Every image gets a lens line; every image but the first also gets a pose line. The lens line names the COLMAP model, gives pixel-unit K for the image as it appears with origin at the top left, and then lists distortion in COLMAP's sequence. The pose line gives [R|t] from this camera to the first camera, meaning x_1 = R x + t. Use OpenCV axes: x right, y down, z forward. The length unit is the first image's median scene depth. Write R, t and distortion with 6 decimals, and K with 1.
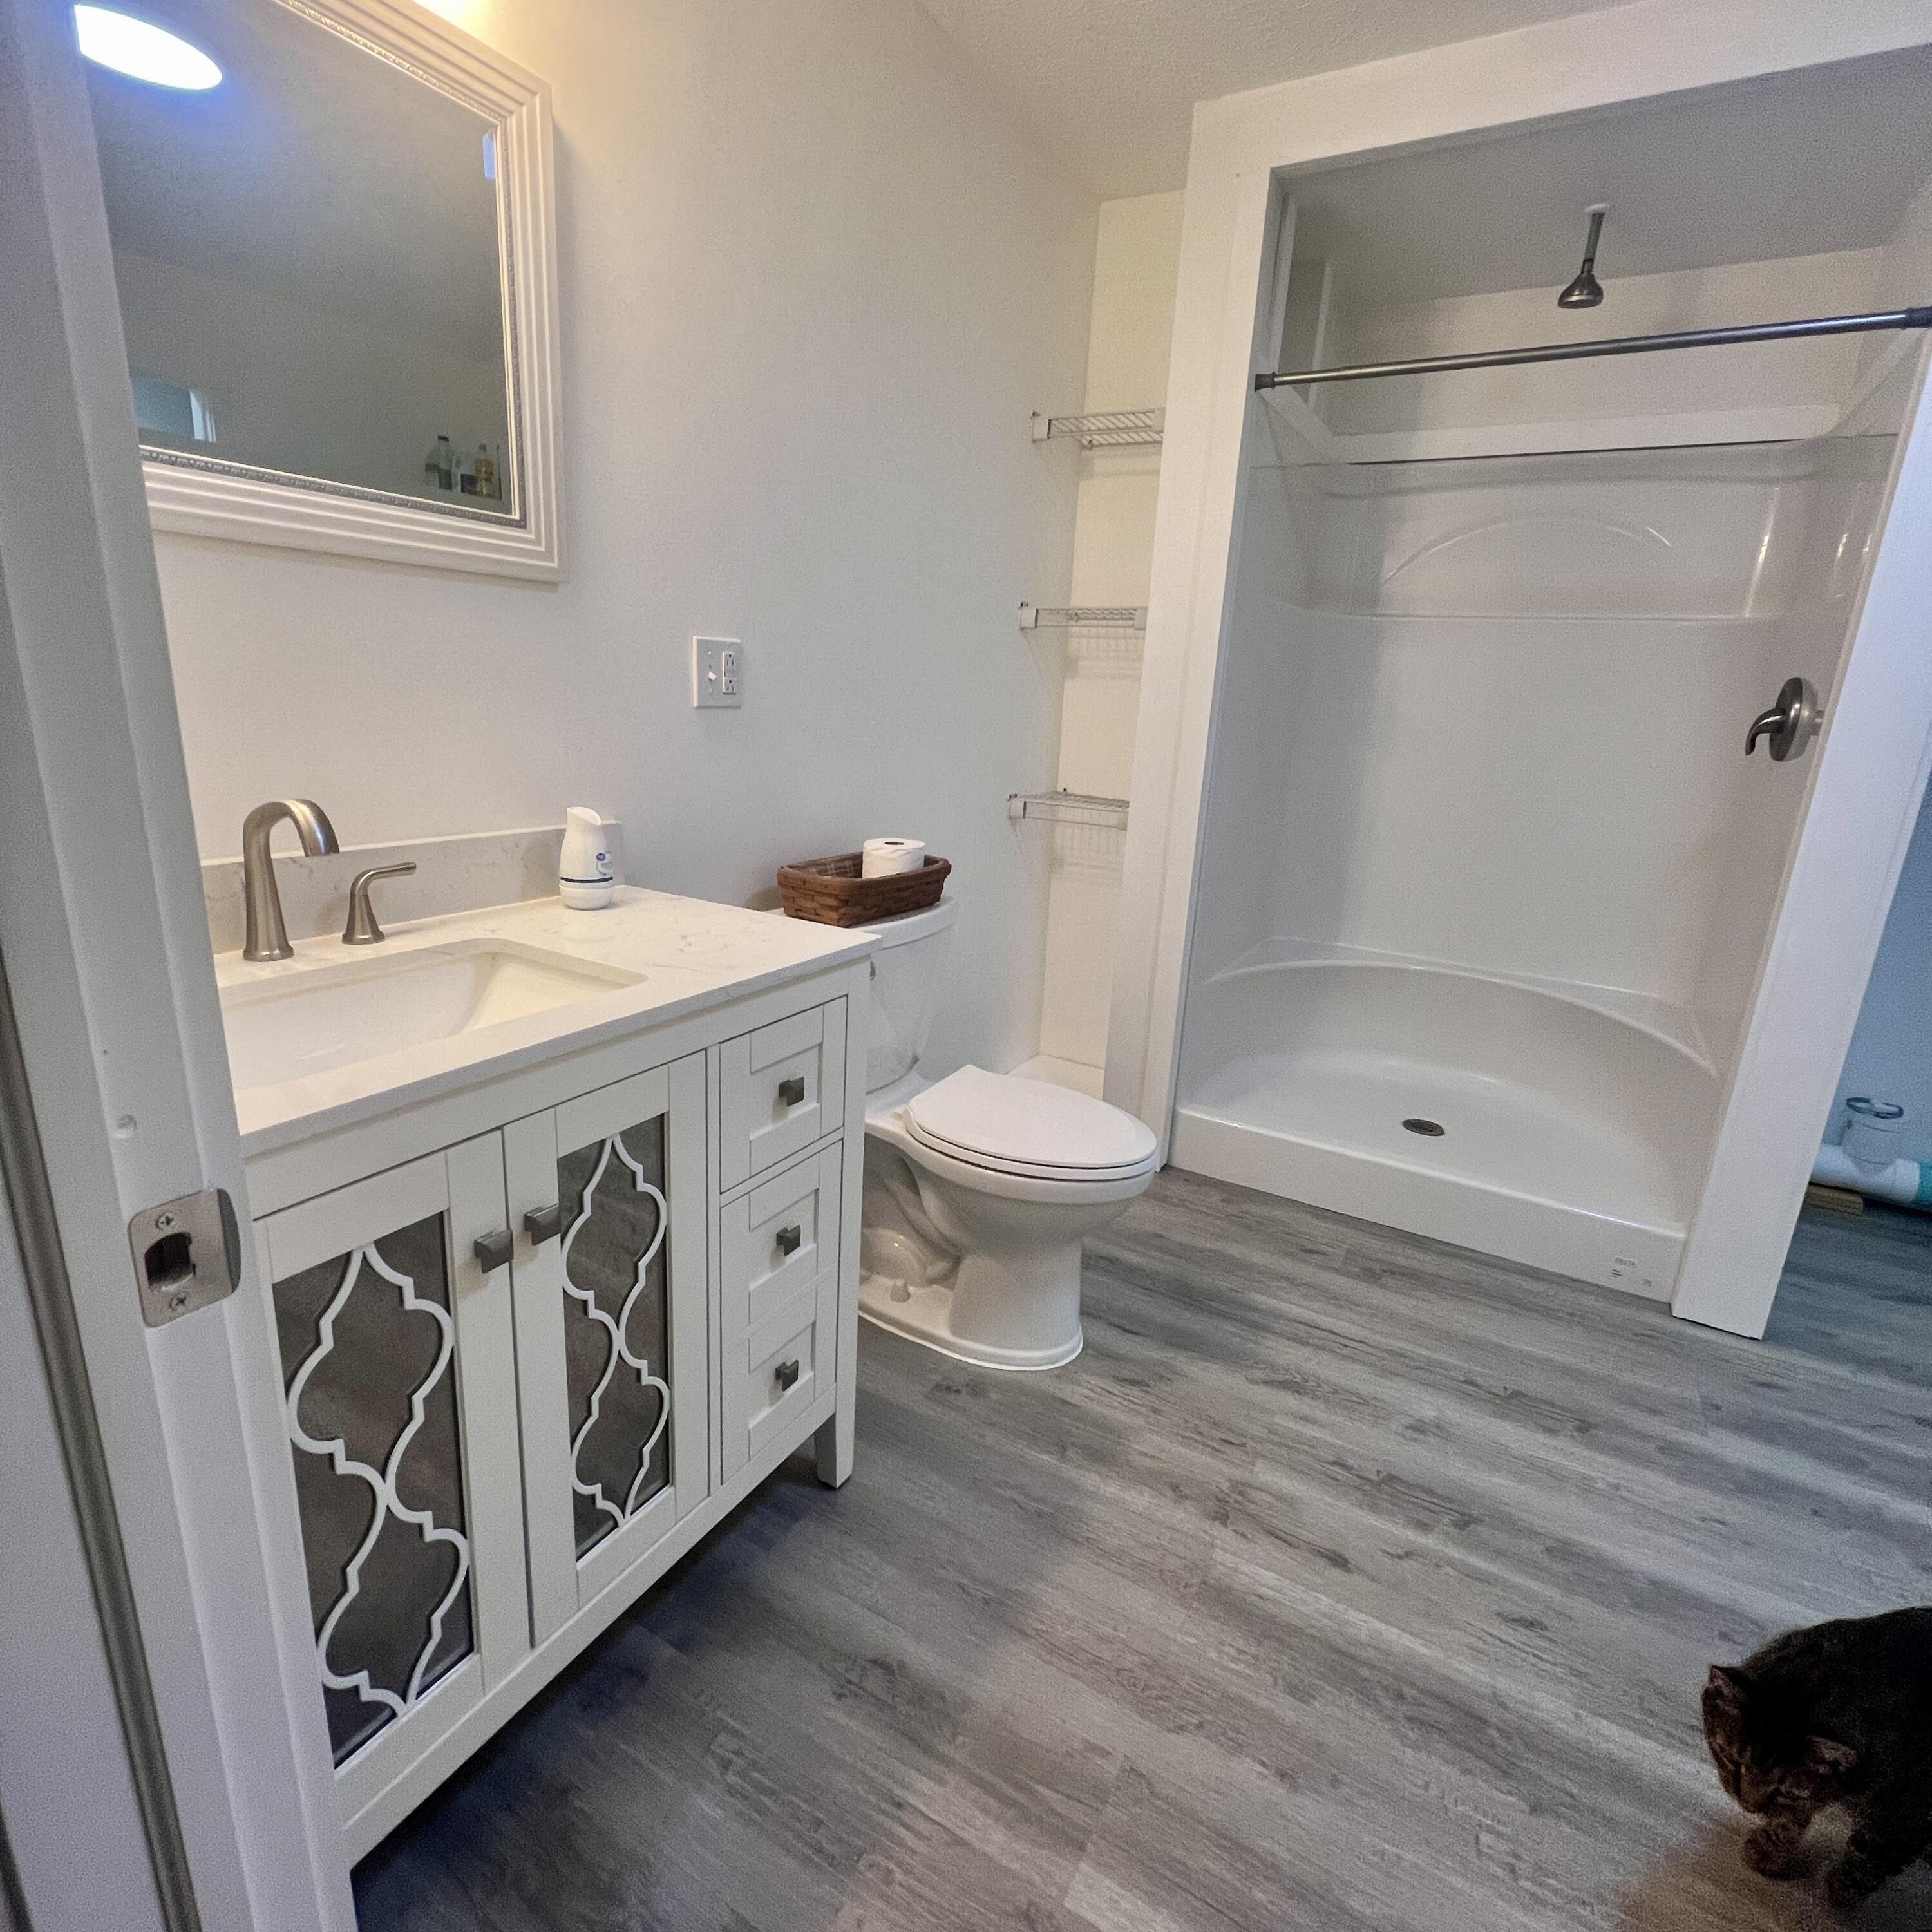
lens RADIAL K [[1024.2, 0, 966.0], [0, 1024.2, 966.0], [0, 0, 1]] dist [-0.003328, 0.001687]
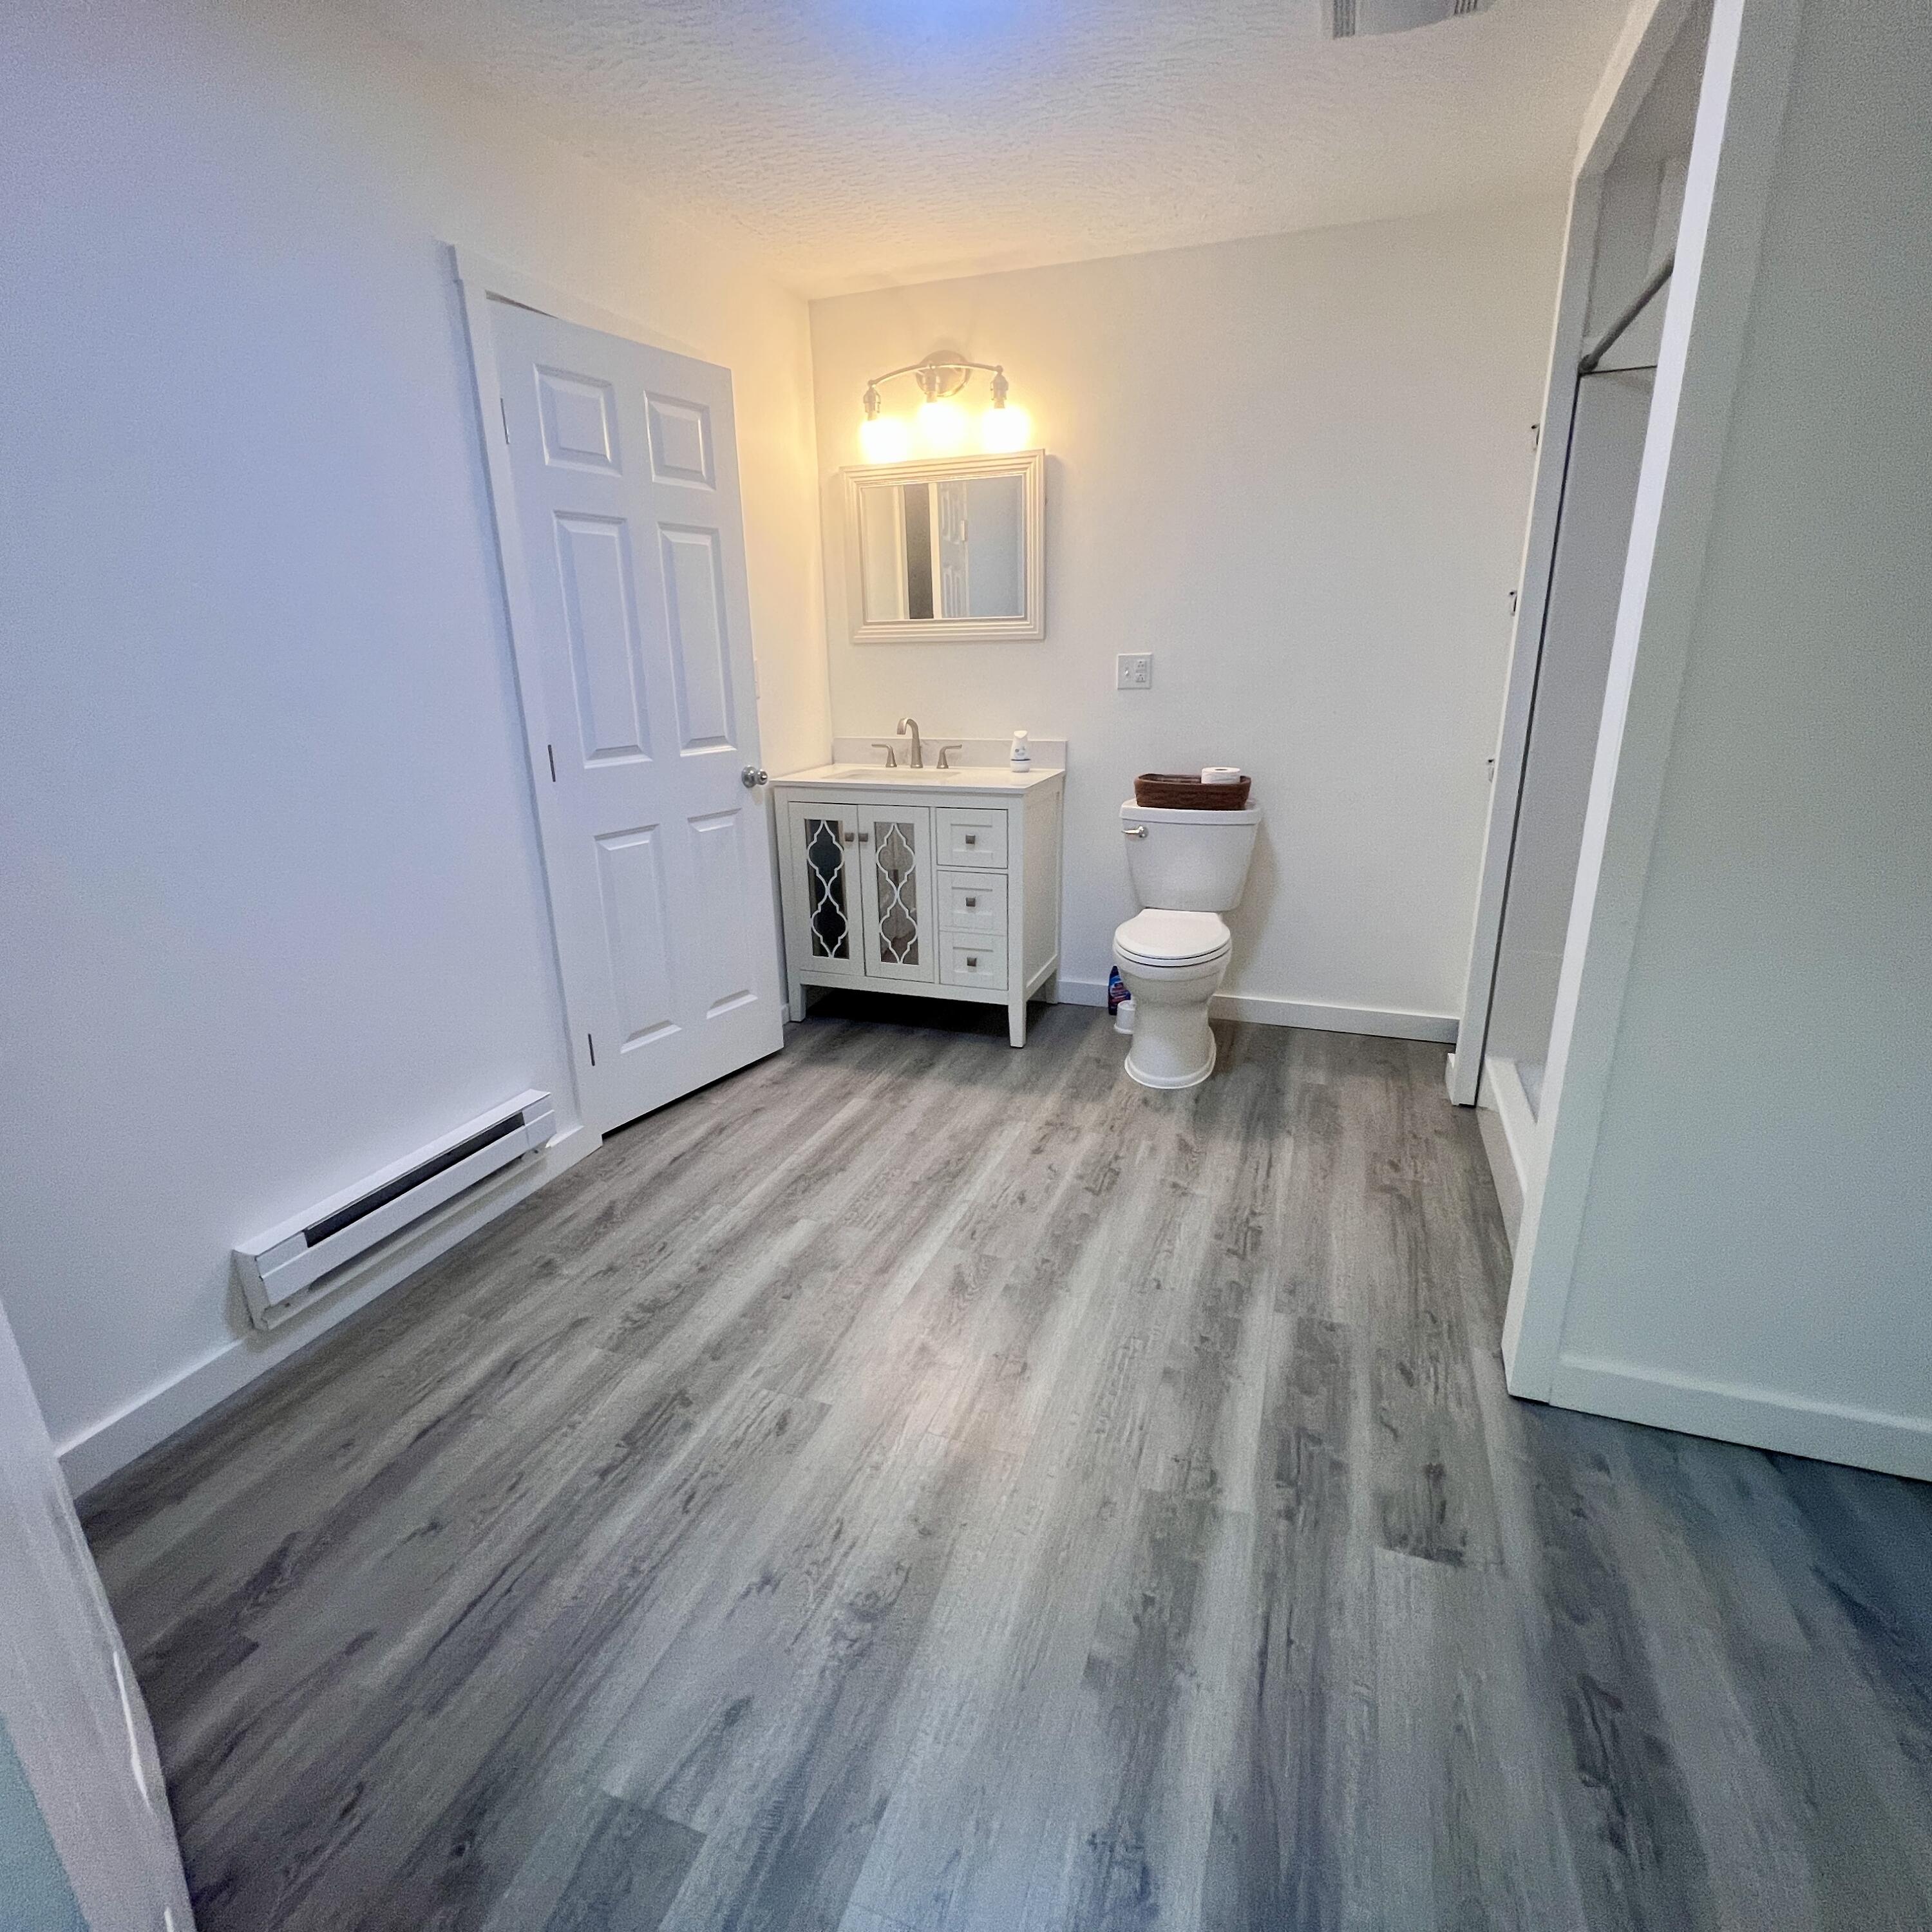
lens RADIAL K [[1024.2, 0, 966.0], [0, 1024.2, 966.0], [0, 0, 1]] dist [-0.003328, 0.001687]
pose [[0.172552, 0.236263, -0.956245, 1.533935], [-0.233747, 0.952898, 0.193257, -0.043290], [0.956864, 0.190173, 0.219650, 0.318779]]
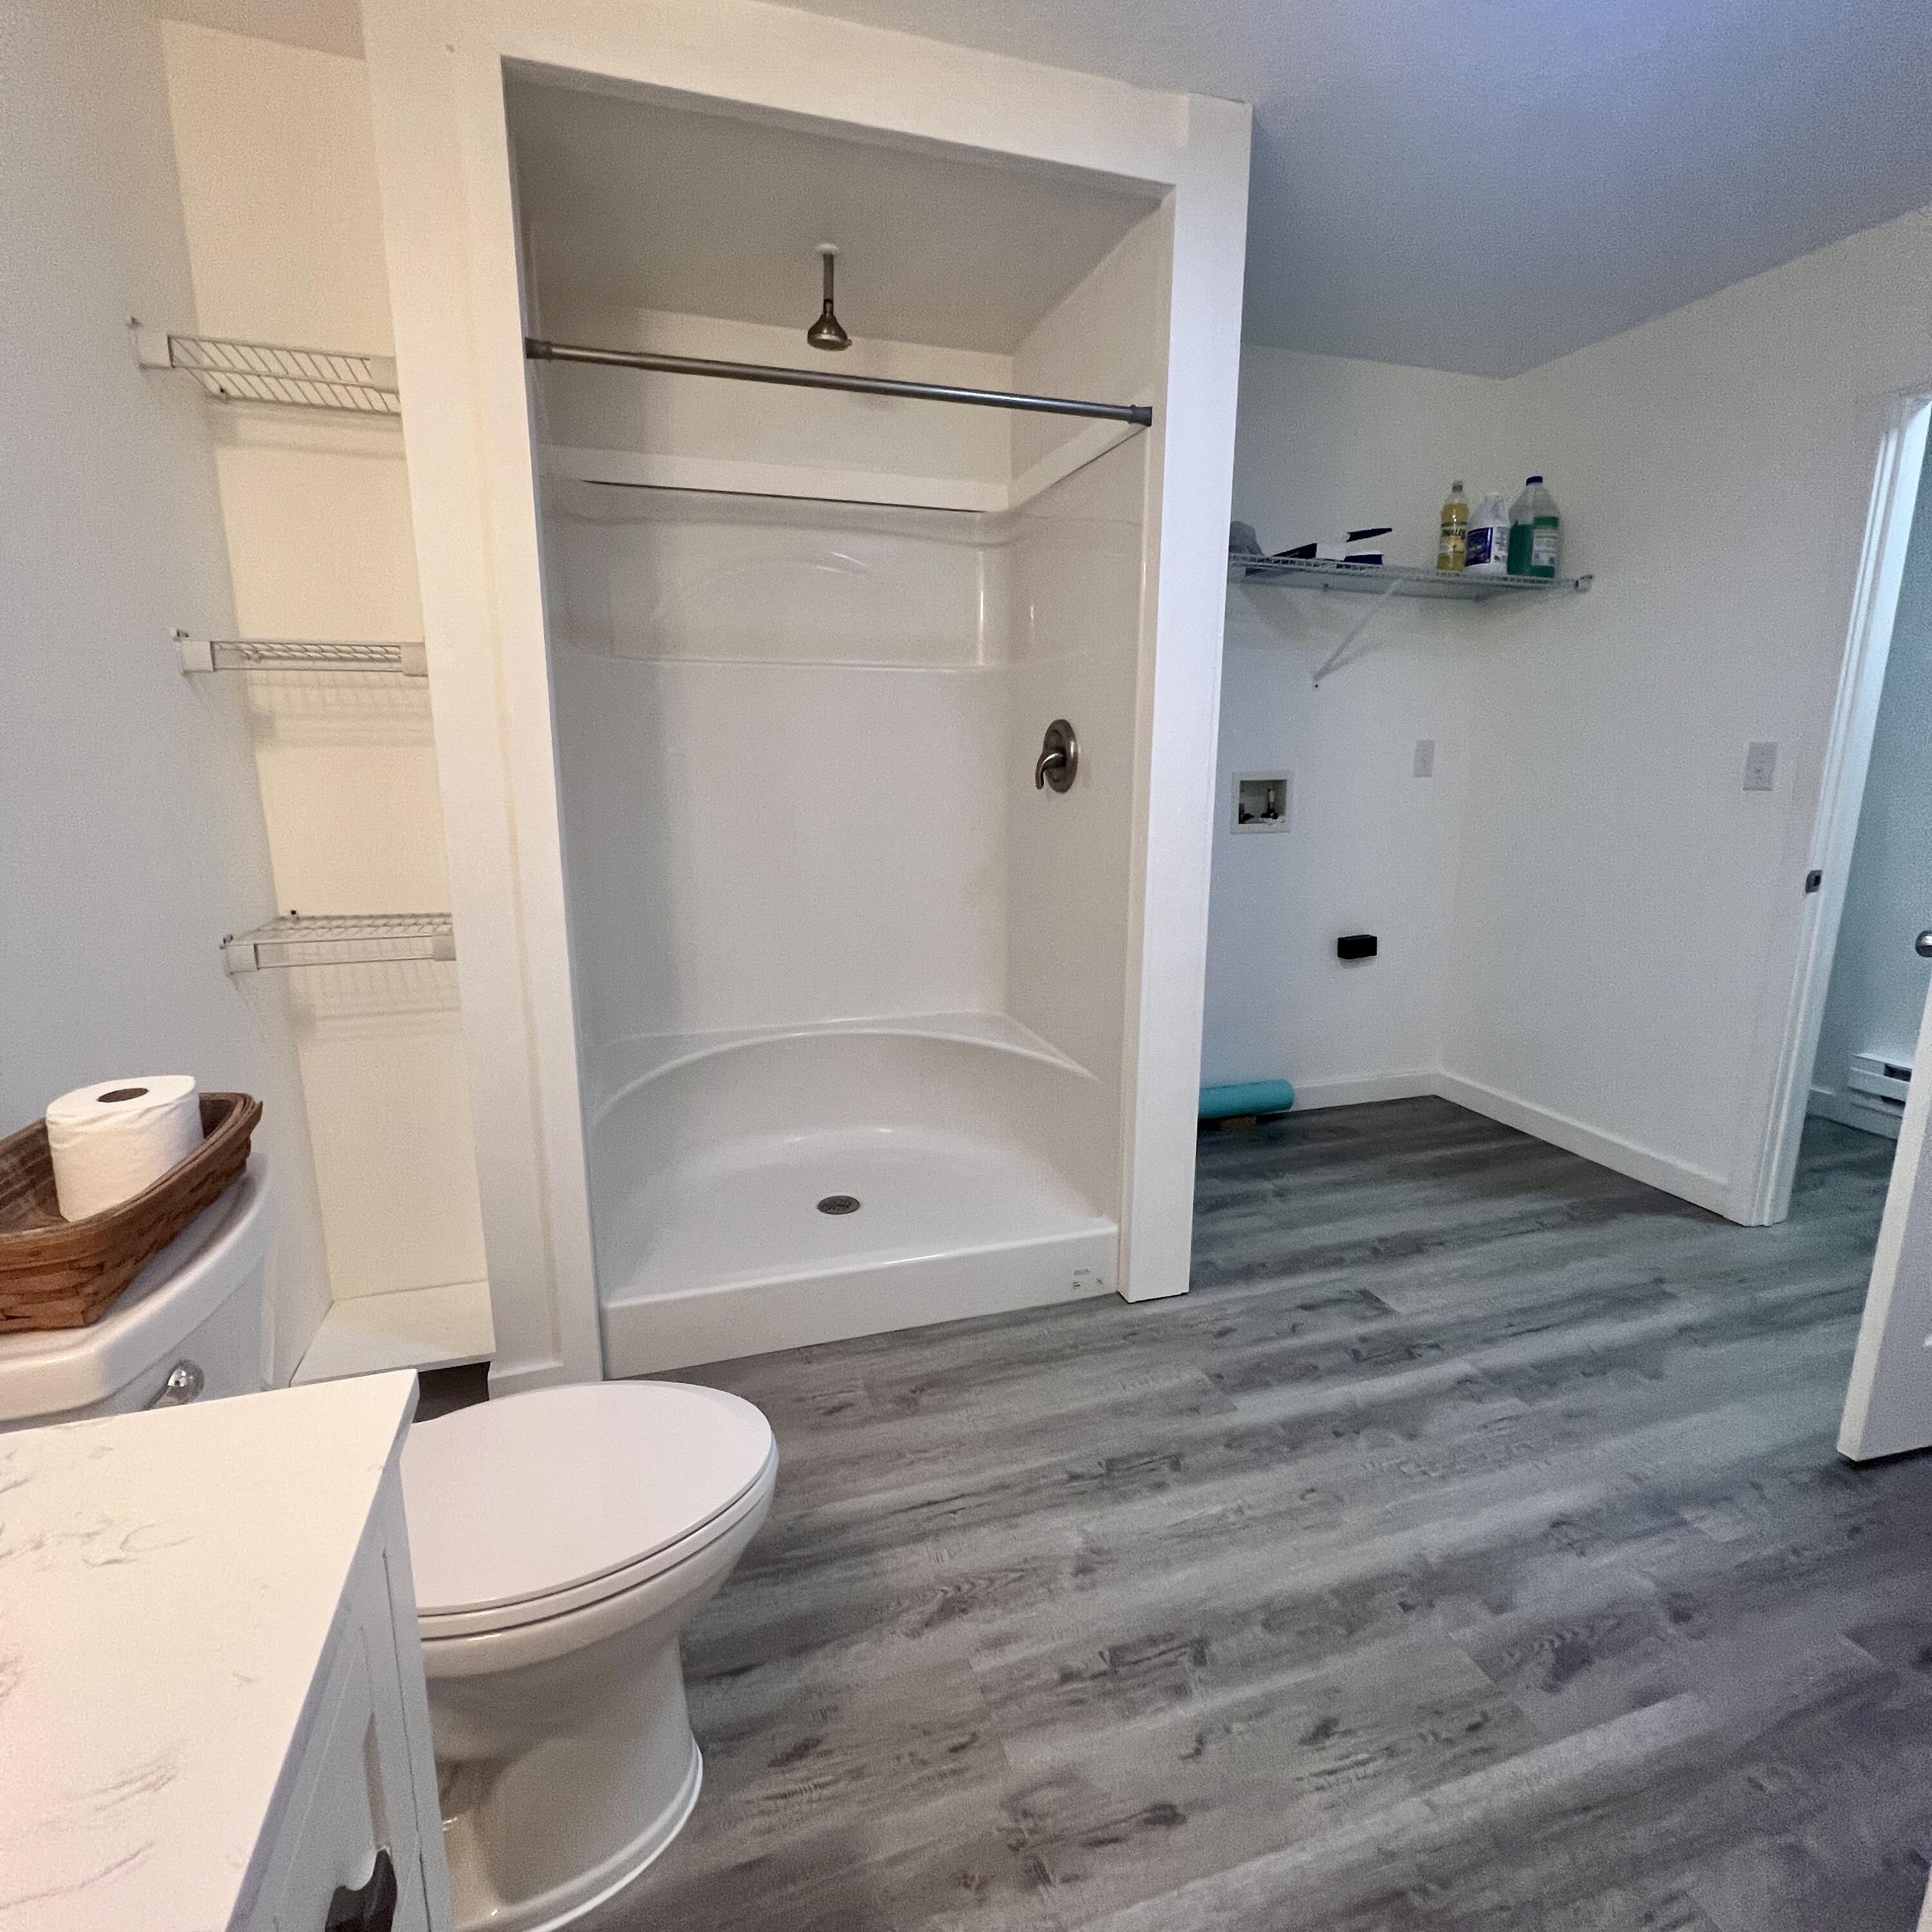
lens RADIAL K [[1024.2, 0, 966.0], [0, 1024.2, 966.0], [0, 0, 1]] dist [-0.003328, 0.001687]
pose [[0.667565, -0.199960, 0.717198, -0.145400], [0.226946, 0.972071, 0.059780, -0.121111], [-0.709121, 0.122858, 0.694300, 0.357870]]
